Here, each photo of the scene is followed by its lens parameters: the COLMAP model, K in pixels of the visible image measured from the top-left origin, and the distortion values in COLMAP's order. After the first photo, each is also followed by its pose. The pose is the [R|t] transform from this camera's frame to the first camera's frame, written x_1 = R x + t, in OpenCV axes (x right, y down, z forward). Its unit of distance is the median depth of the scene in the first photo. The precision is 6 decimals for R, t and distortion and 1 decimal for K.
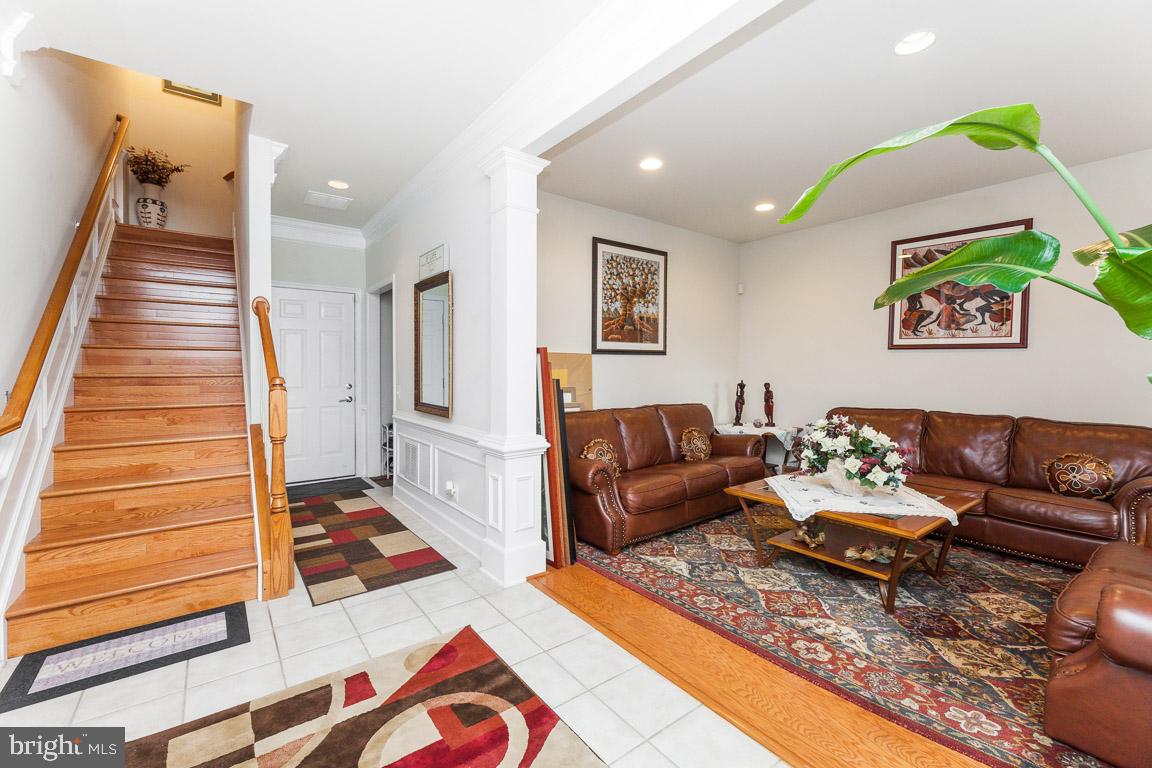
lens RADIAL K [[470.5, 0, 574.5], [0, 470.5, 379.4], [0, 0, 1]] dist [0.000224, 0.000261]
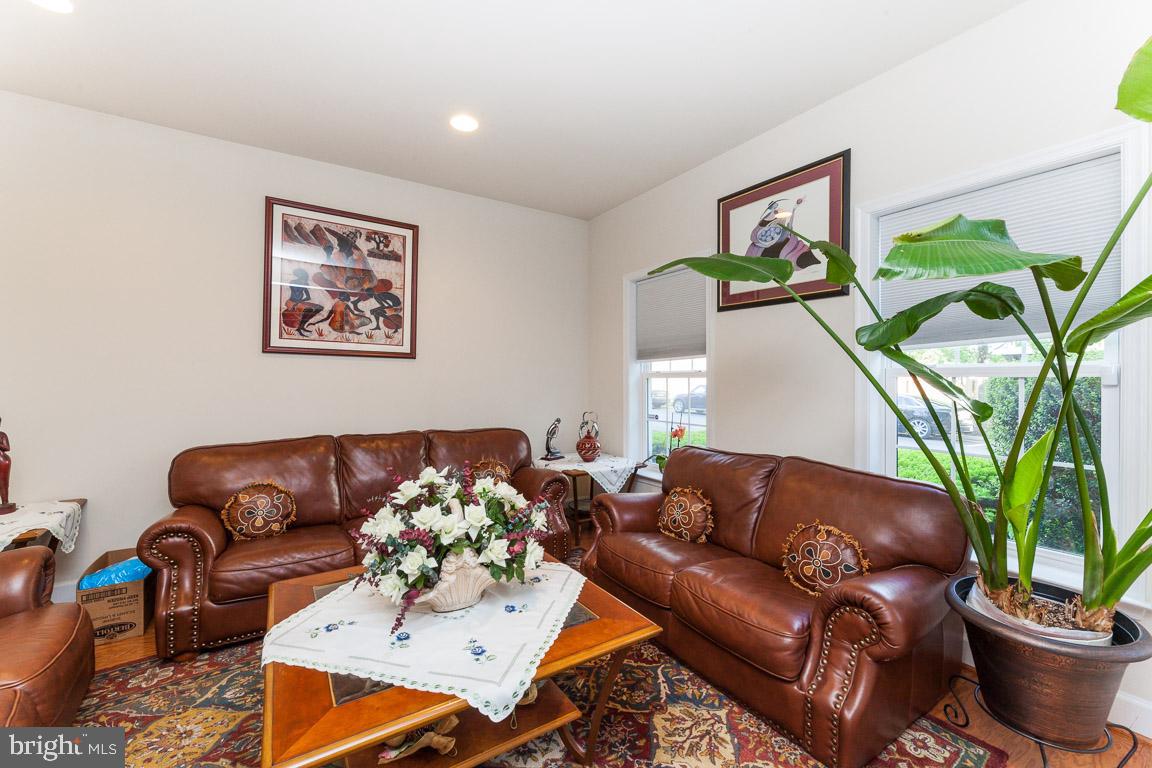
lens RADIAL K [[470.5, 0, 579.1], [0, 470.5, 379.2], [0, 0, 1]] dist [0.000224, 0.000261]
pose [[0.069368, -0.004334, 0.997582, 0.021433], [0.028762, 0.999584, 0.002342, -0.015907], [-0.997176, 0.028530, 0.069464, 0.566155]]
